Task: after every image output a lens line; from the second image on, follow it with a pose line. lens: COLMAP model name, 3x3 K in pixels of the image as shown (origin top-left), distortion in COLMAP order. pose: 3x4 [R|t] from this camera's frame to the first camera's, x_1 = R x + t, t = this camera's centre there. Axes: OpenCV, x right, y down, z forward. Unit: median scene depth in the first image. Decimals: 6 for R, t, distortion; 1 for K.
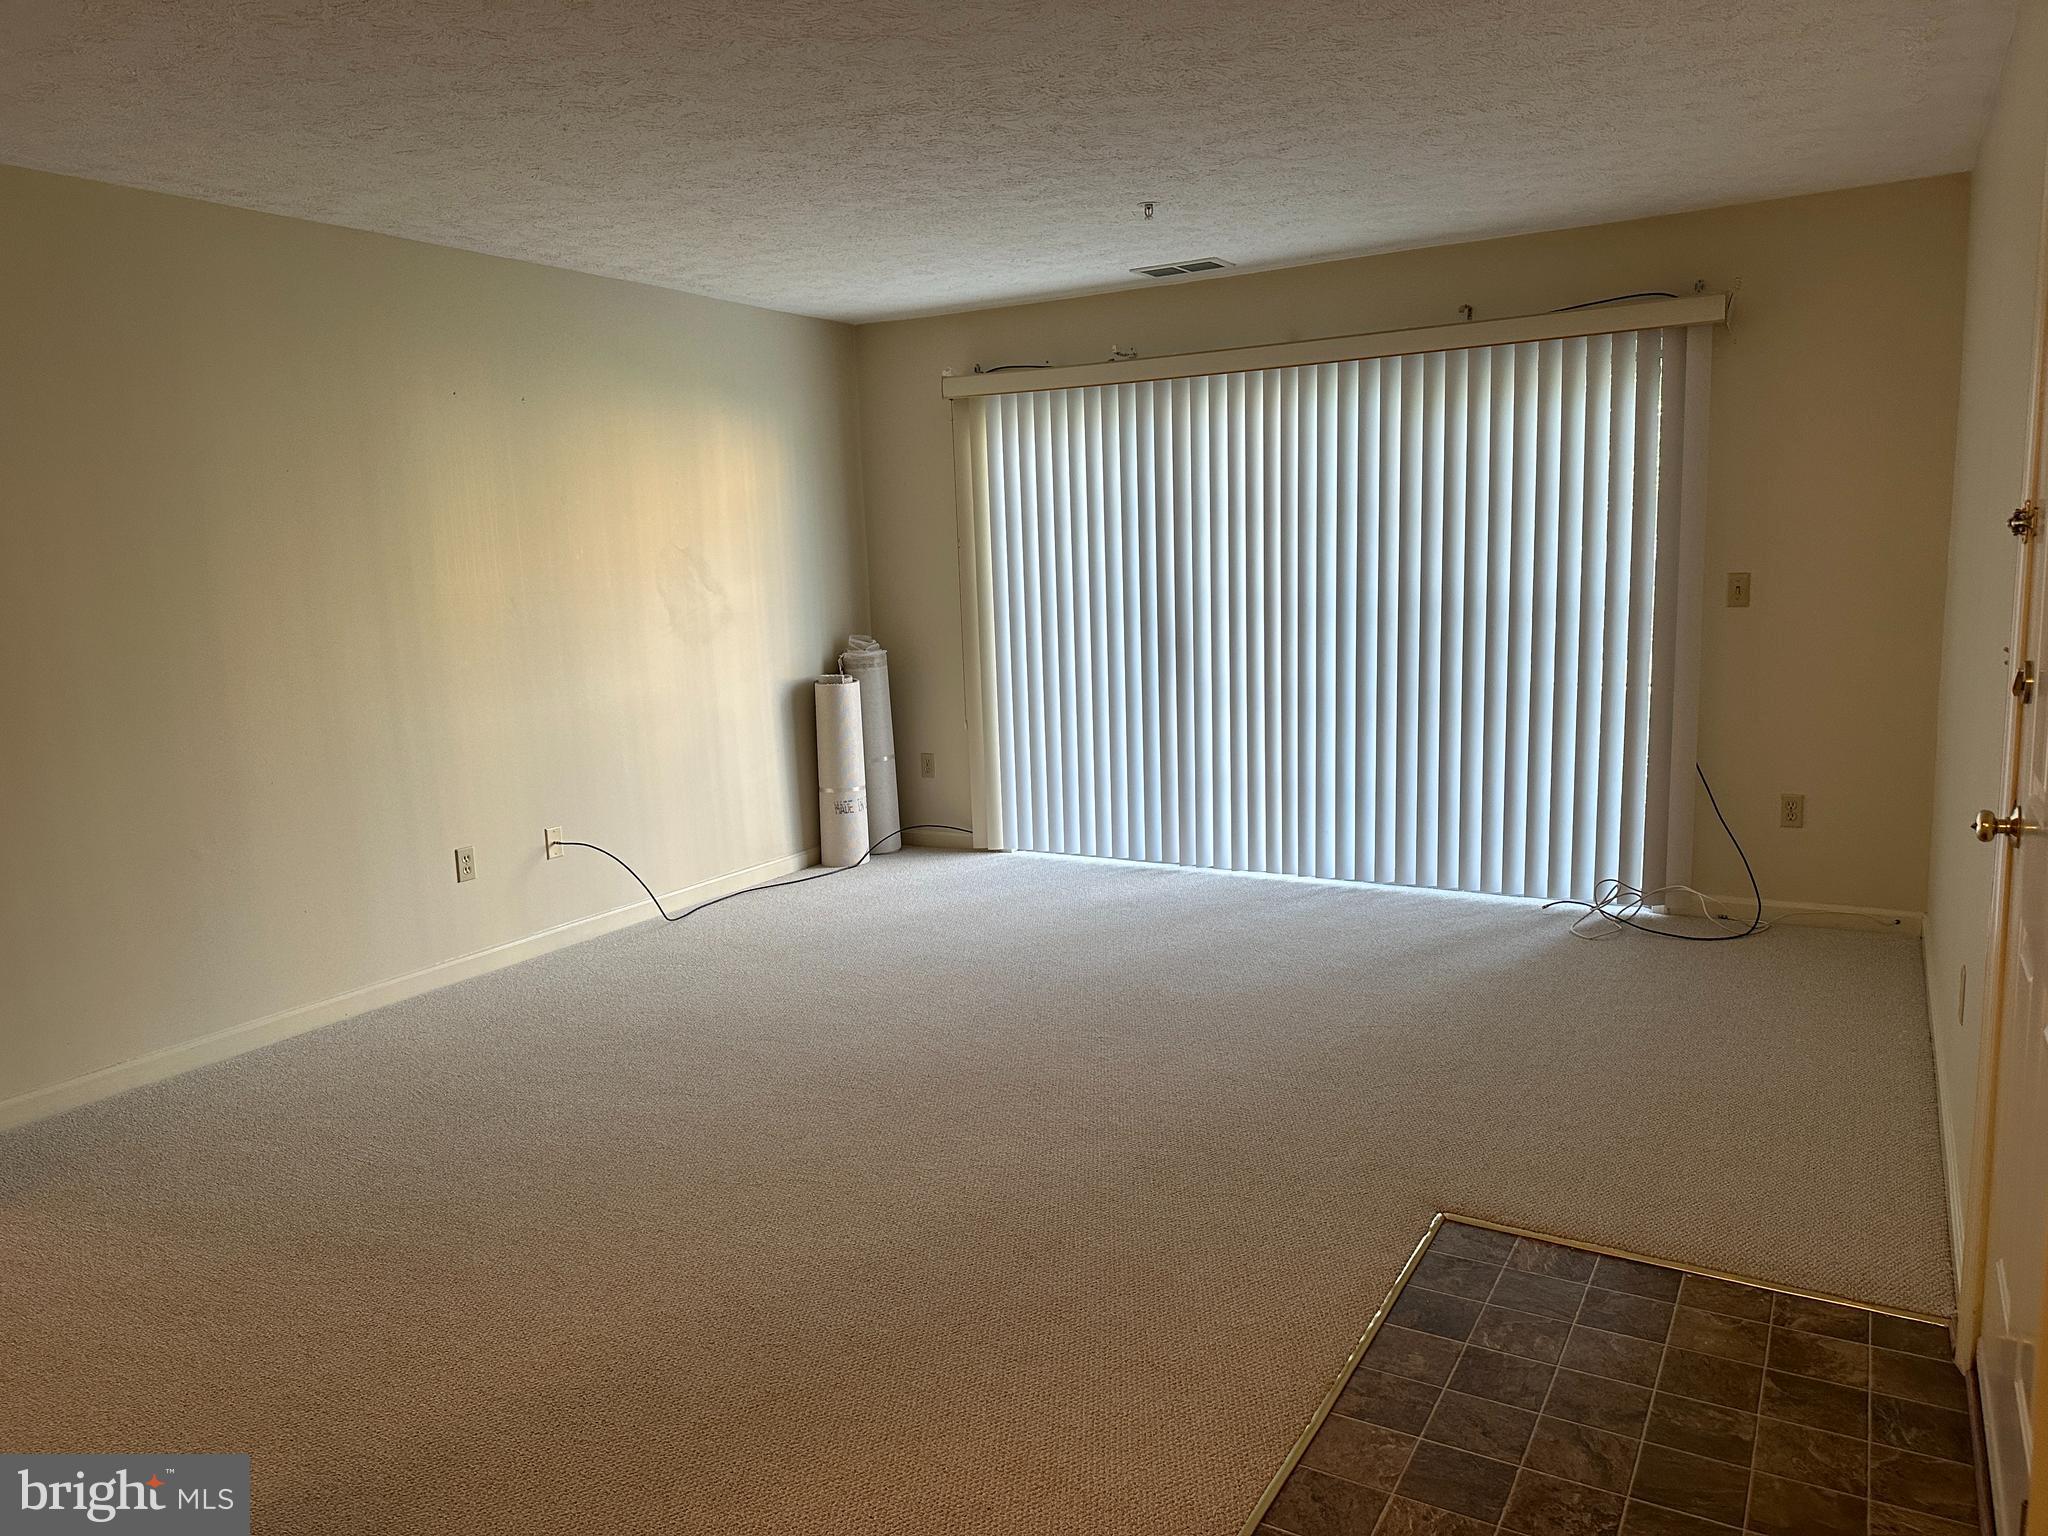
lens RADIAL K [[1434.9, 0, 1030.0], [0, 1434.9, 781.3], [0, 0, 1]] dist [0.060553, -0.029284]
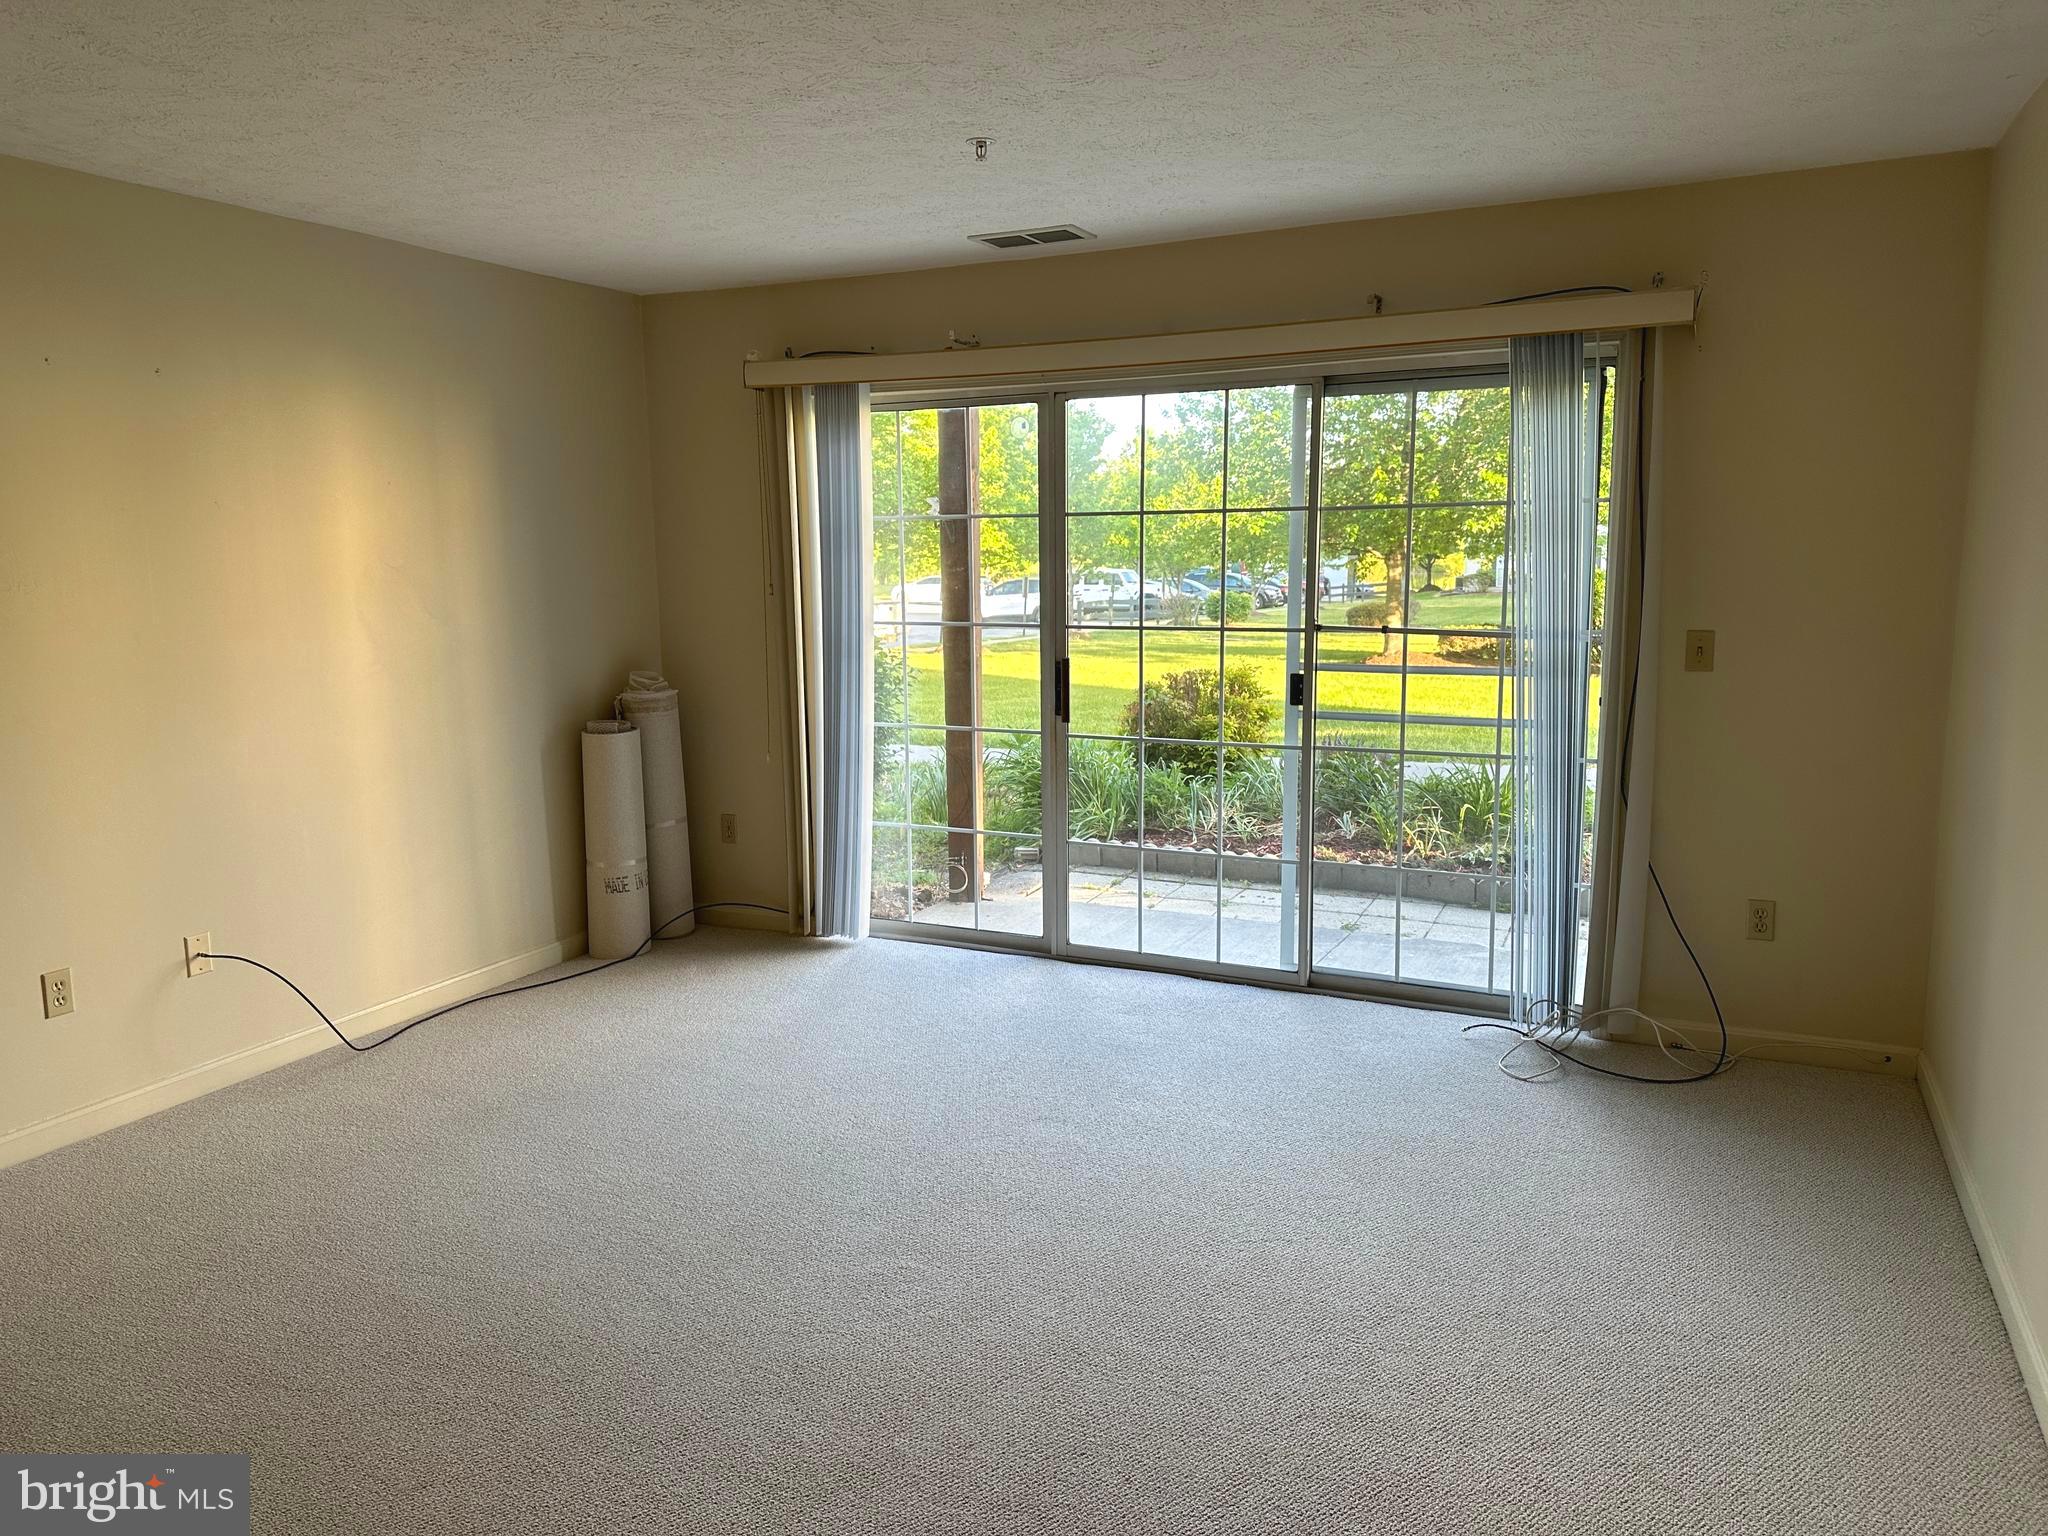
lens RADIAL K [[1434.9, 0, 1011.7], [0, 1434.9, 762.6], [0, 0, 1]] dist [0.060553, -0.029284]
pose [[0.997018, 0.009661, 0.076560, 0.036266], [-0.008827, 0.999898, -0.011234, -0.053418], [-0.076661, 0.010525, 0.997002, 0.204742]]
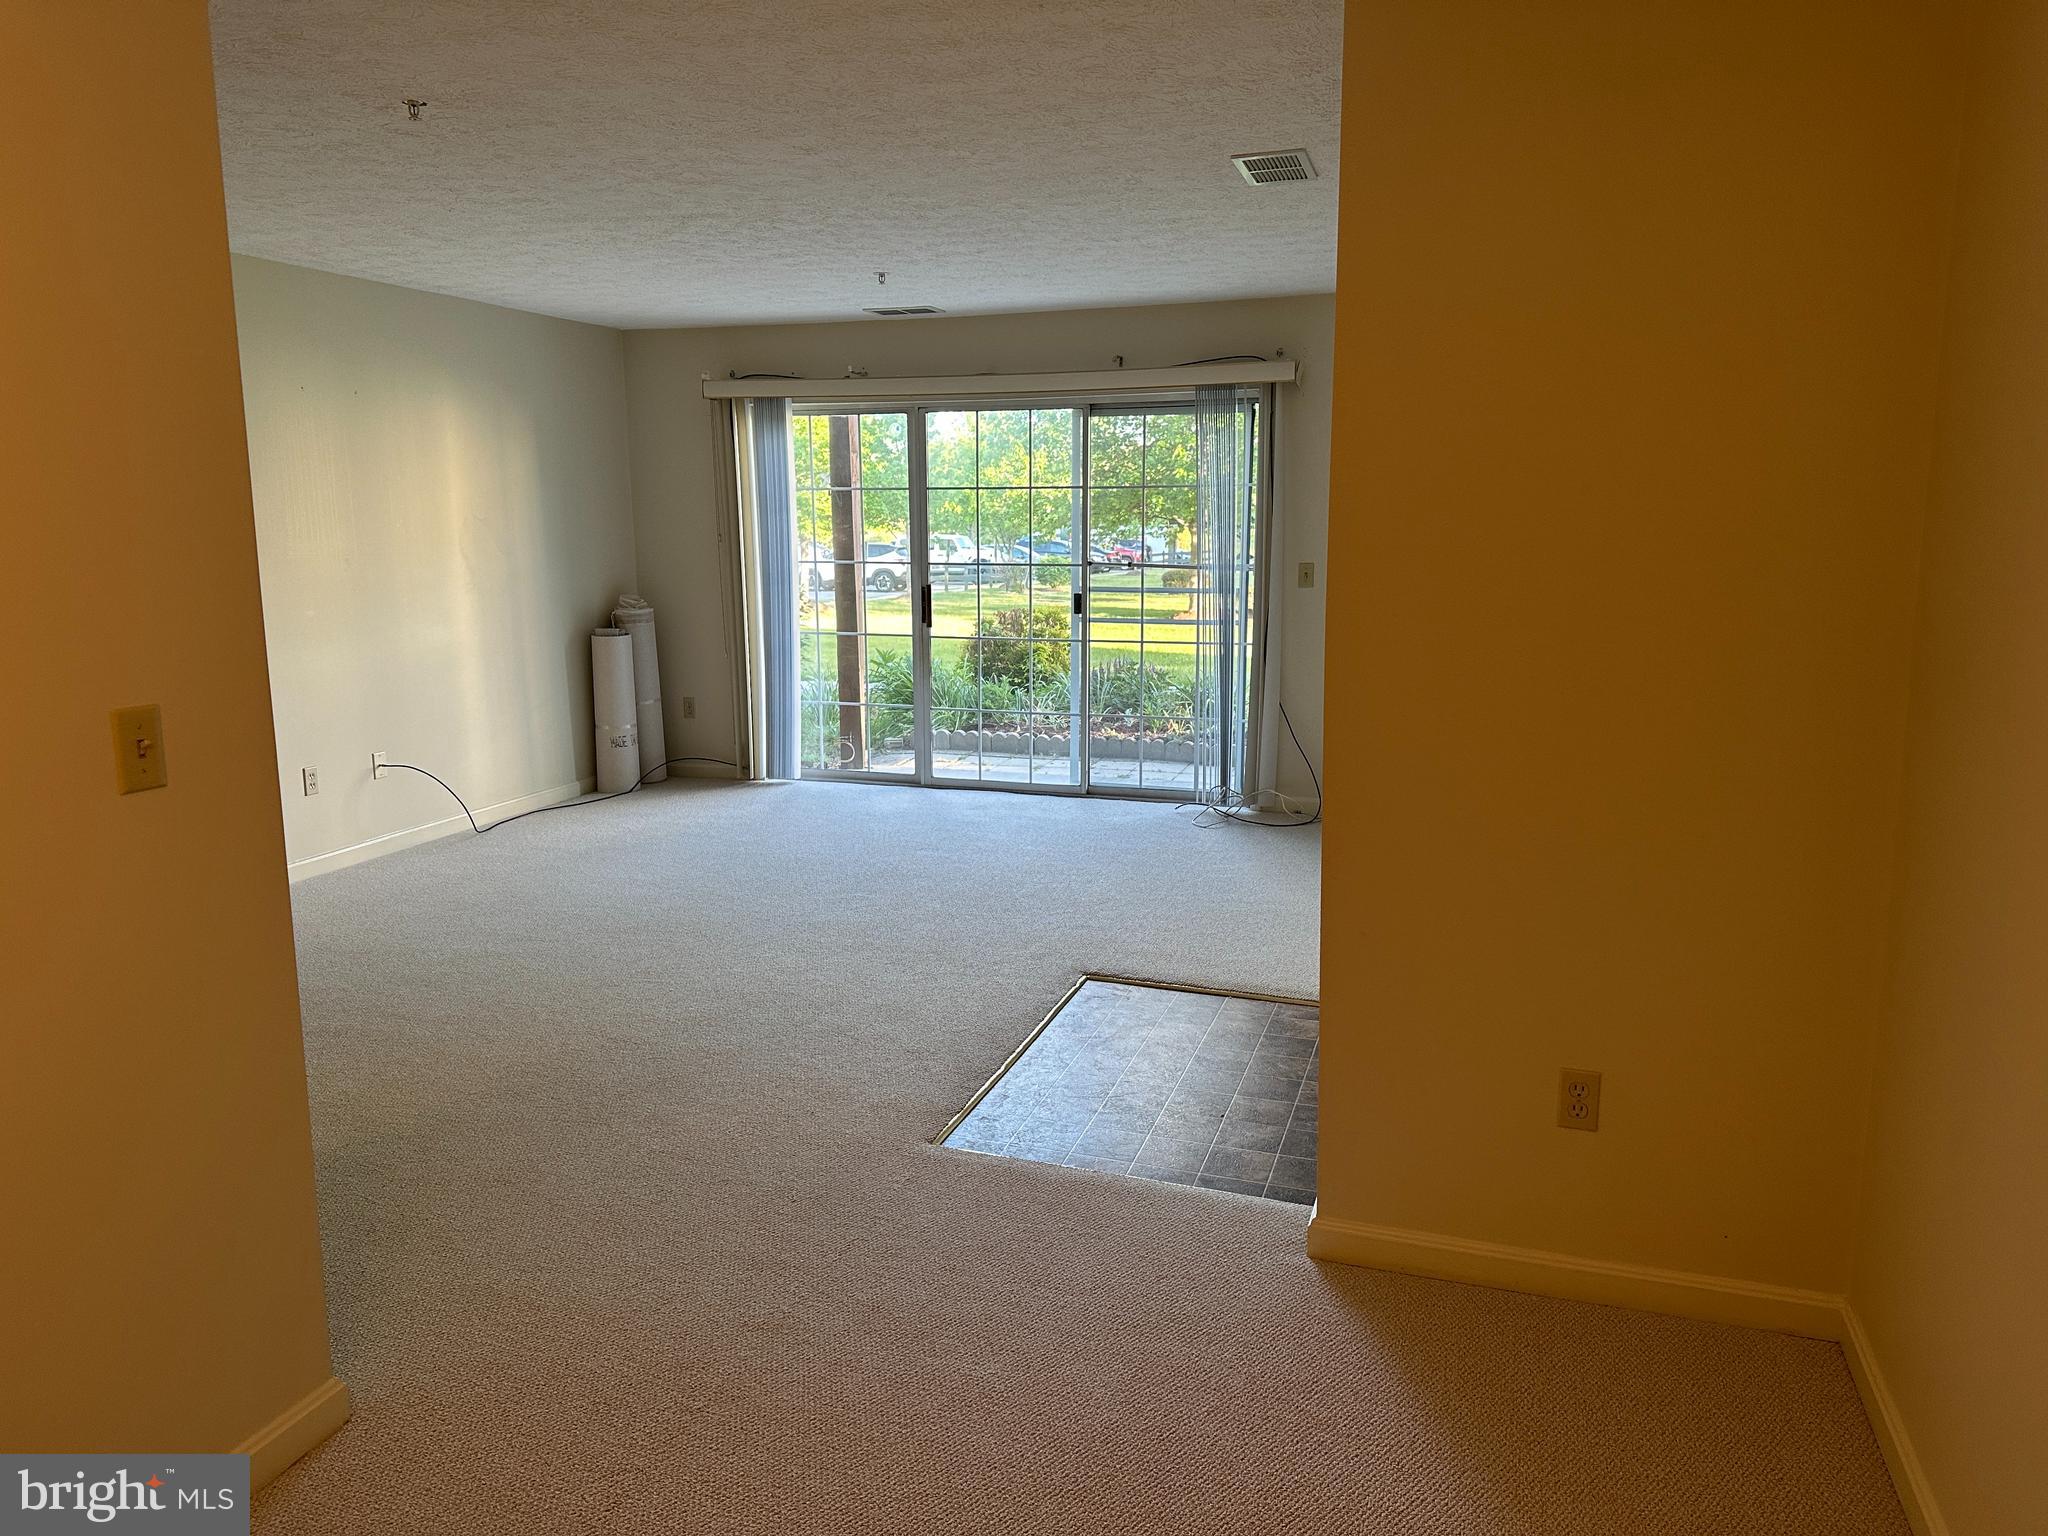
lens RADIAL K [[1434.9, 0, 1038.9], [0, 1434.9, 777.7], [0, 0, 1]] dist [0.060553, -0.029284]
pose [[0.978145, -0.008351, 0.207755, -0.047514], [0.004275, 0.999790, 0.020060, 0.031087], [-0.207879, -0.018733, 0.977975, -0.280539]]
